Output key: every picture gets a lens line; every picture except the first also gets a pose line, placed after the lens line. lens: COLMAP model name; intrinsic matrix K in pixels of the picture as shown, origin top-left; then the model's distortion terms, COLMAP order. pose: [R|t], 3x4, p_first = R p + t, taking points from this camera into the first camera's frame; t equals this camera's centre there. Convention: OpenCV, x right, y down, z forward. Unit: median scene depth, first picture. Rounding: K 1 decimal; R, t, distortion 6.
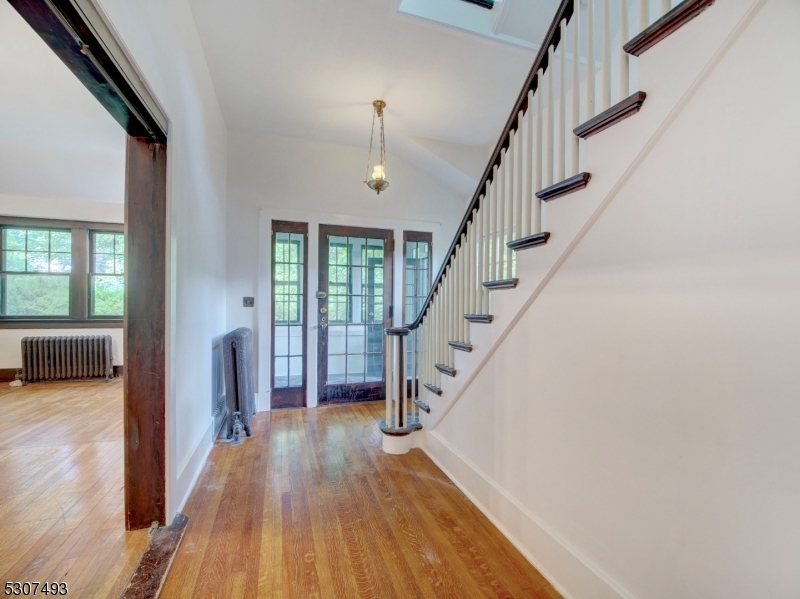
lens RADIAL K [[365.7, 0, 401.6], [0, 365.7, 303.2], [0, 0, 1]] dist [-0.000637, 0.000224]
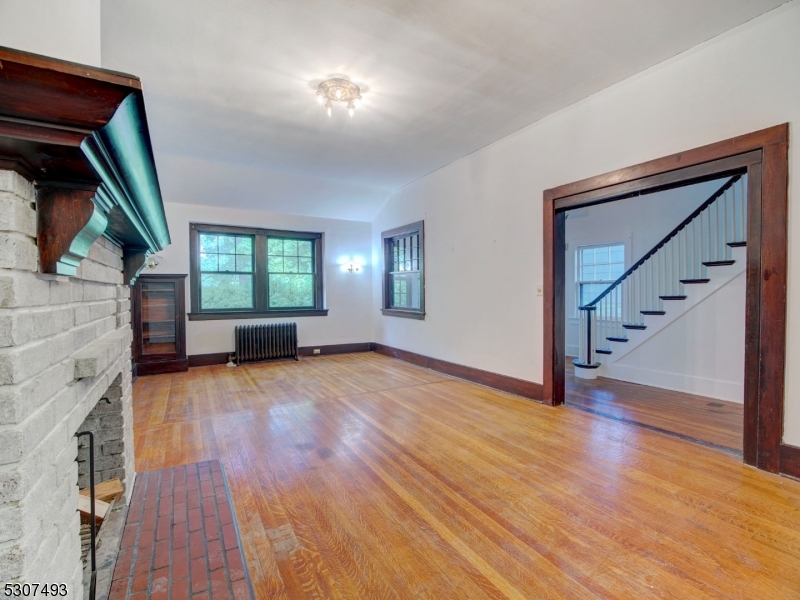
lens RADIAL K [[365.7, 0, 401.6], [0, 365.7, 303.7], [0, 0, 1]] dist [-0.000637, 0.000224]
pose [[0.975946, -0.024648, 0.216614, -0.930144], [0.018786, 0.999401, 0.029076, -0.006477], [-0.217201, -0.024308, 0.975824, -0.357833]]
